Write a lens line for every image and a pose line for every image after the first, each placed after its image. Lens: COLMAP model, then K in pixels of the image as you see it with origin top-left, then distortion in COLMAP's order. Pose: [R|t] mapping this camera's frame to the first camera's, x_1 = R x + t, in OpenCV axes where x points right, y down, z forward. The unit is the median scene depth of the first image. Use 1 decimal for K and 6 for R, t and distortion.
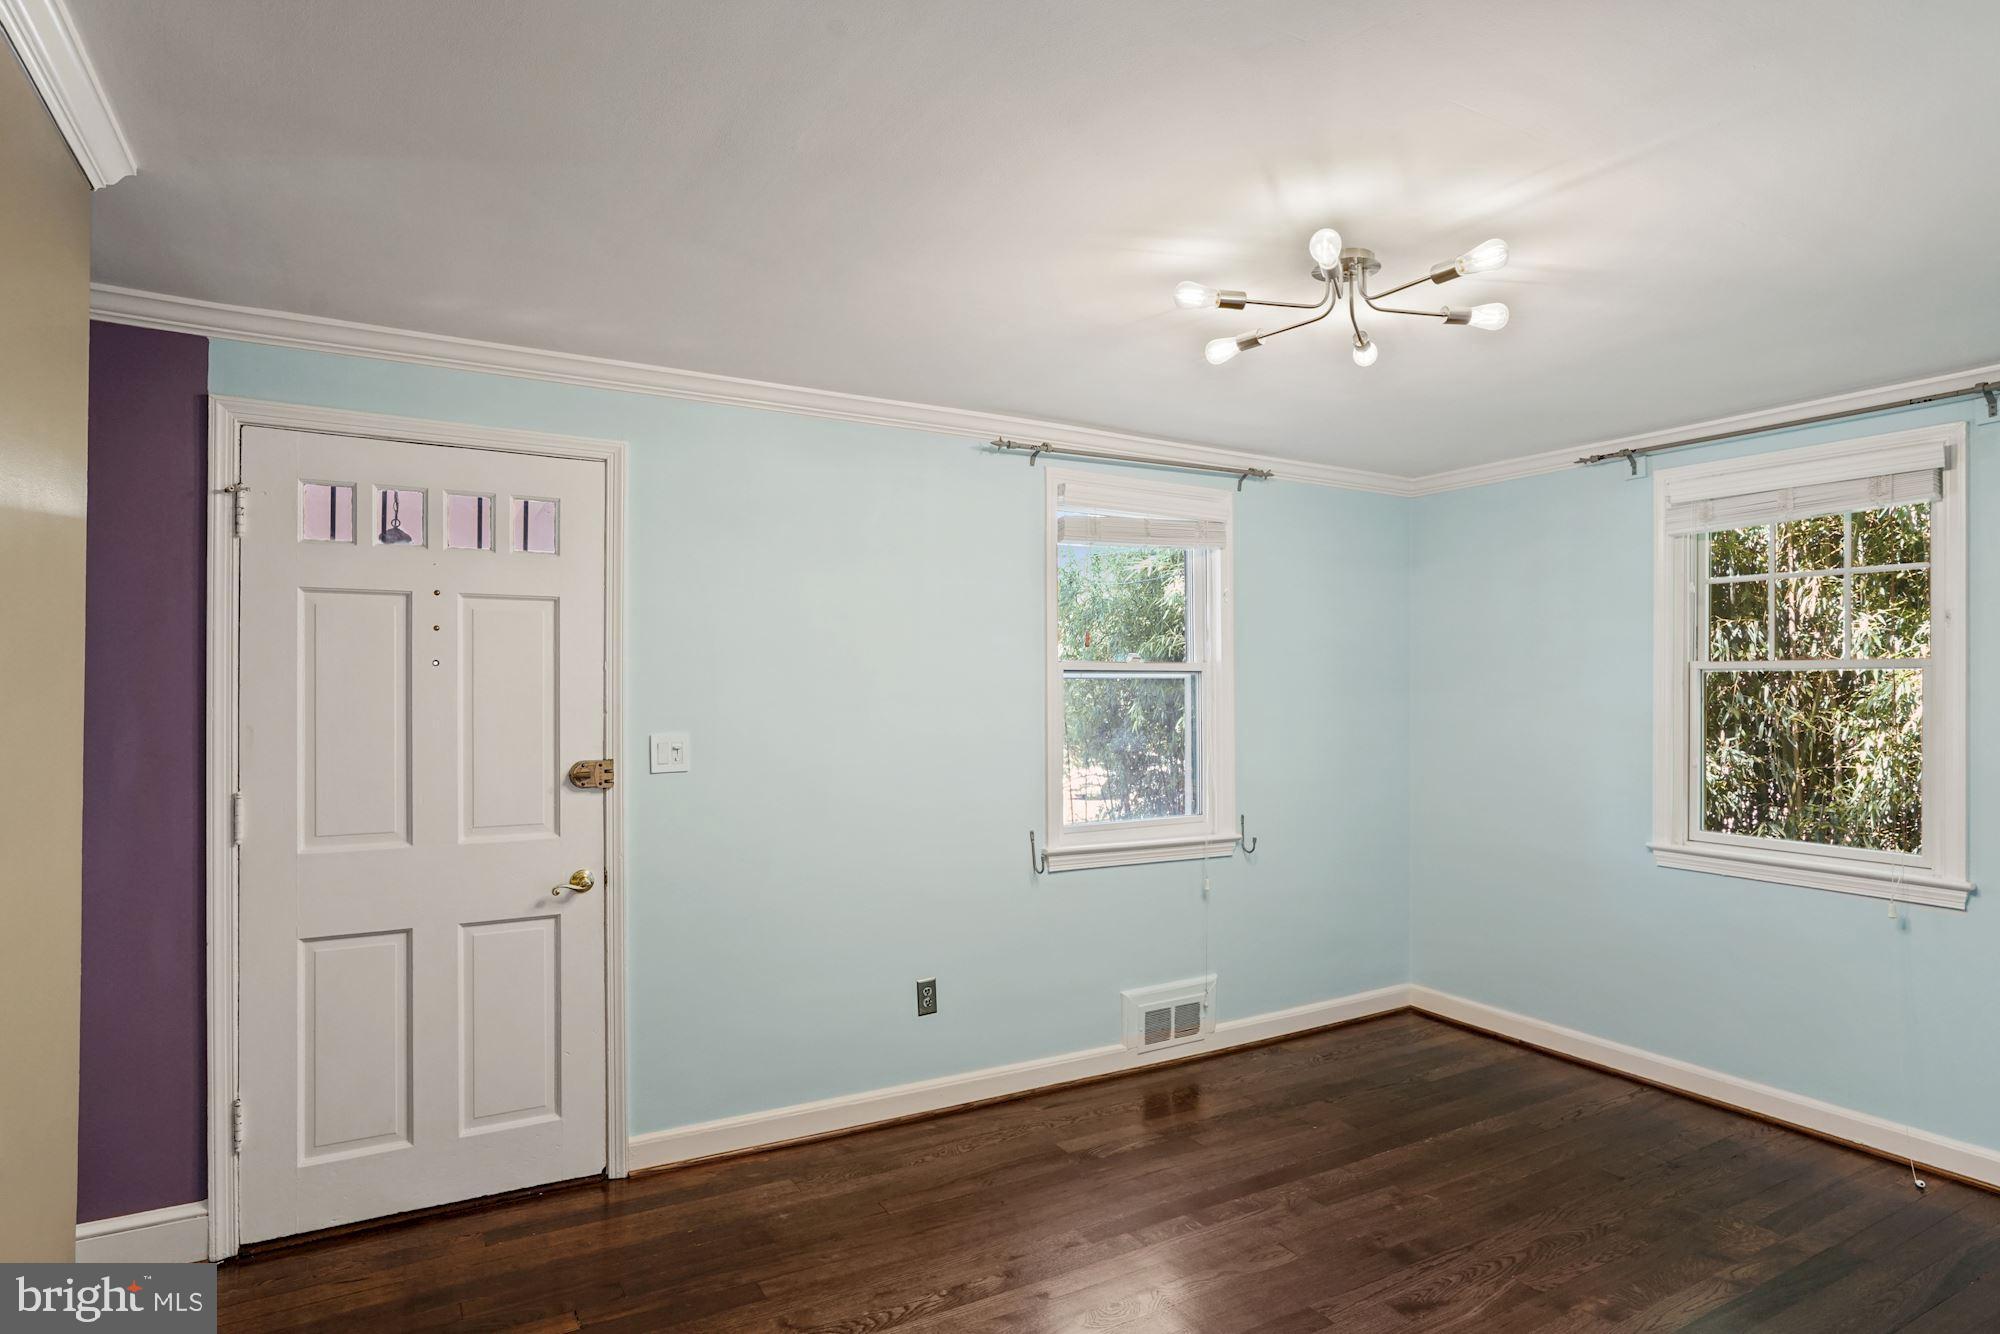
lens RADIAL K [[1117.4, 0, 987.7], [0, 1117.4, 668.2], [0, 0, 1]] dist [-0.011228, 0.006305]
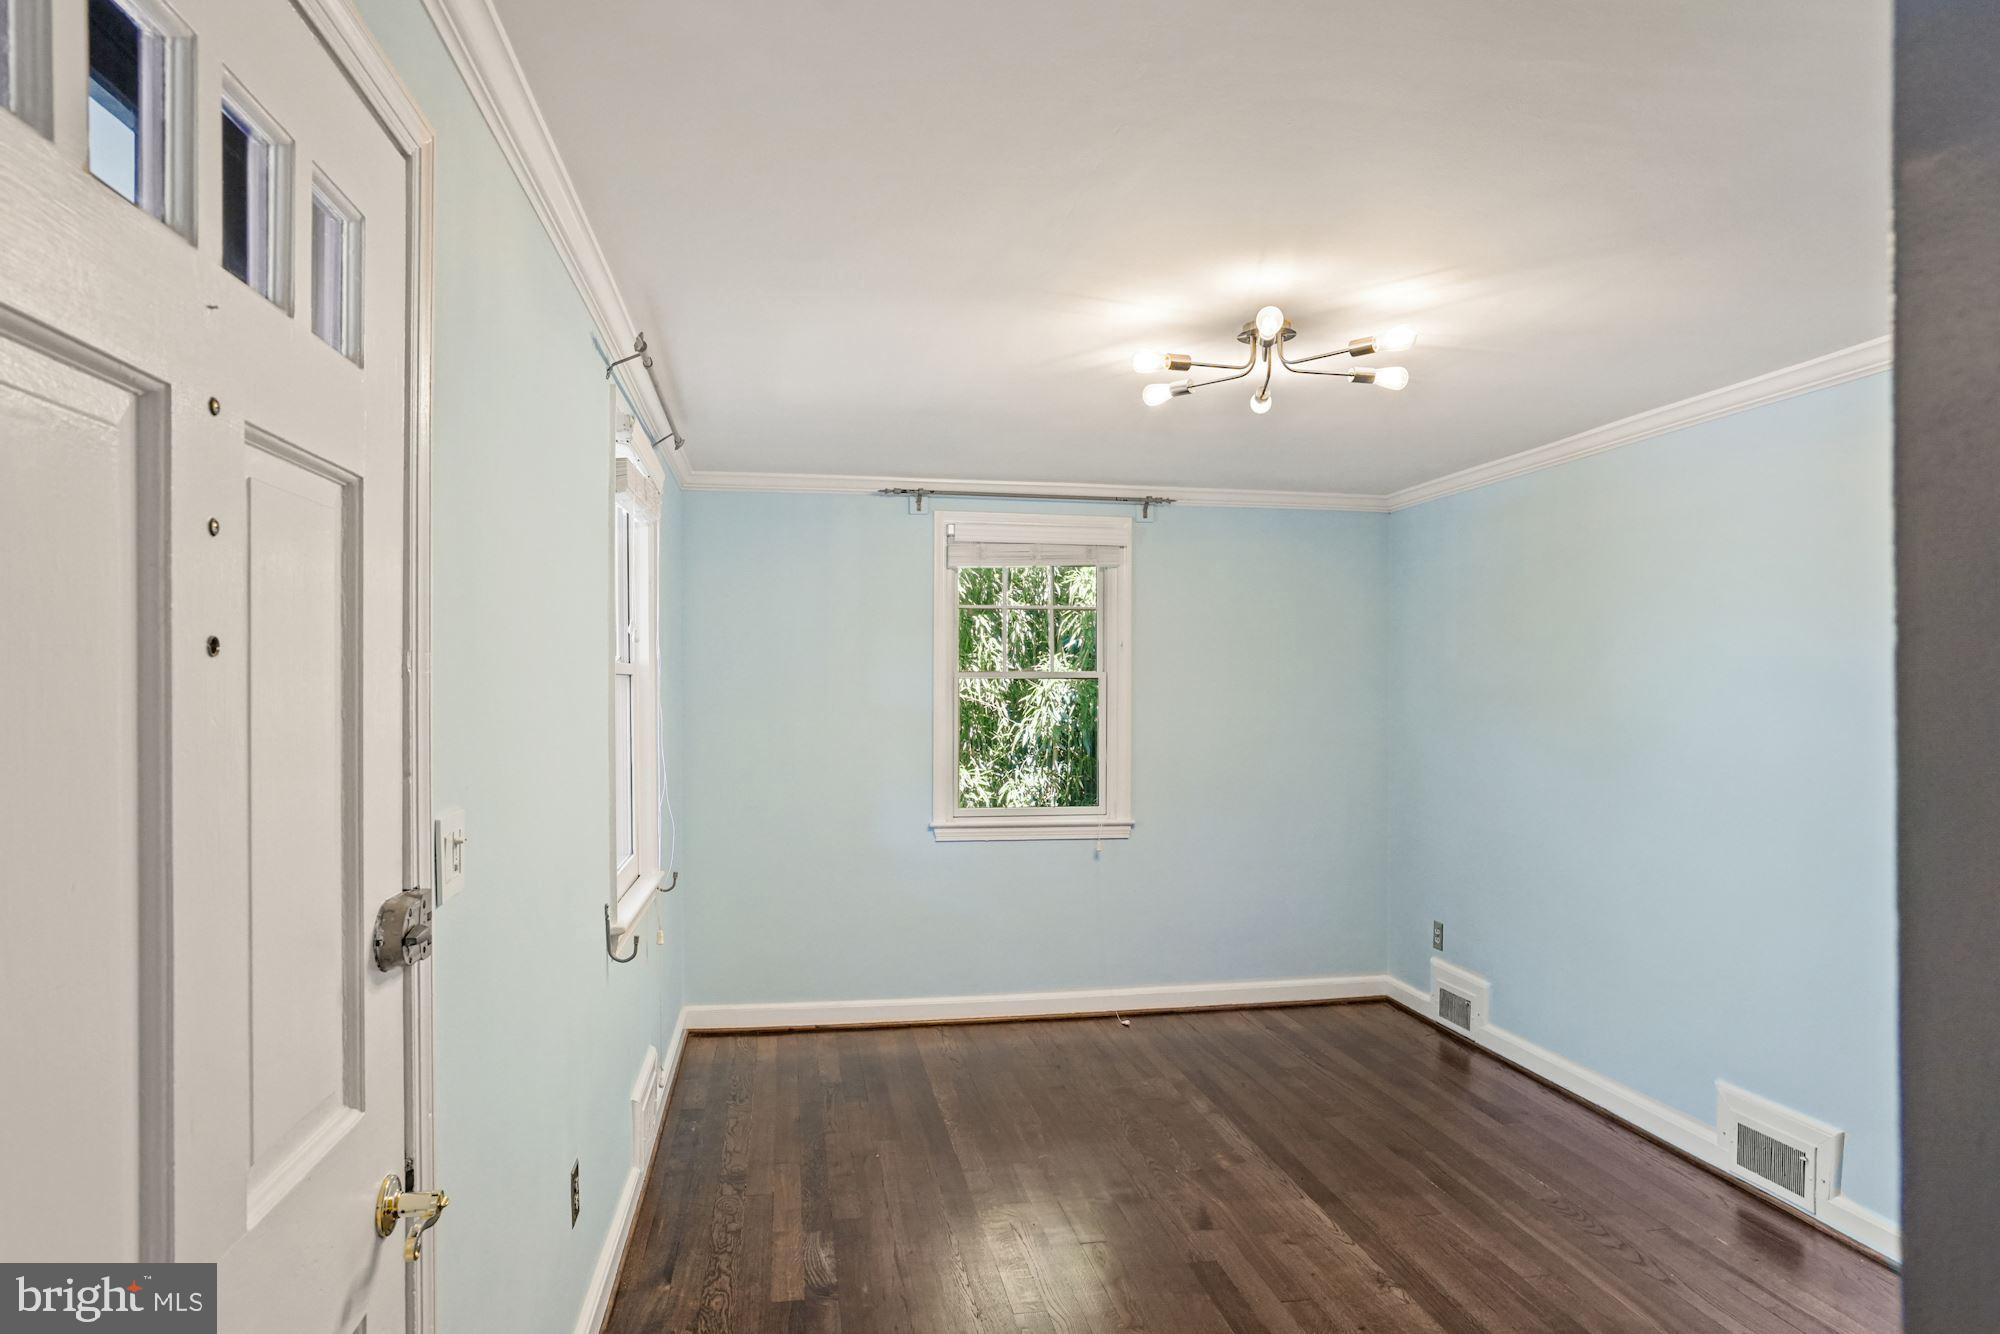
lens RADIAL K [[1117.4, 0, 989.6], [0, 1117.4, 710.4], [0, 0, 1]] dist [-0.011228, 0.006305]
pose [[0.335926, -0.008639, 0.941849, -0.556809], [-0.011219, 0.999850, 0.013172, 0.021497], [-0.941822, -0.014991, 0.335779, 0.593693]]
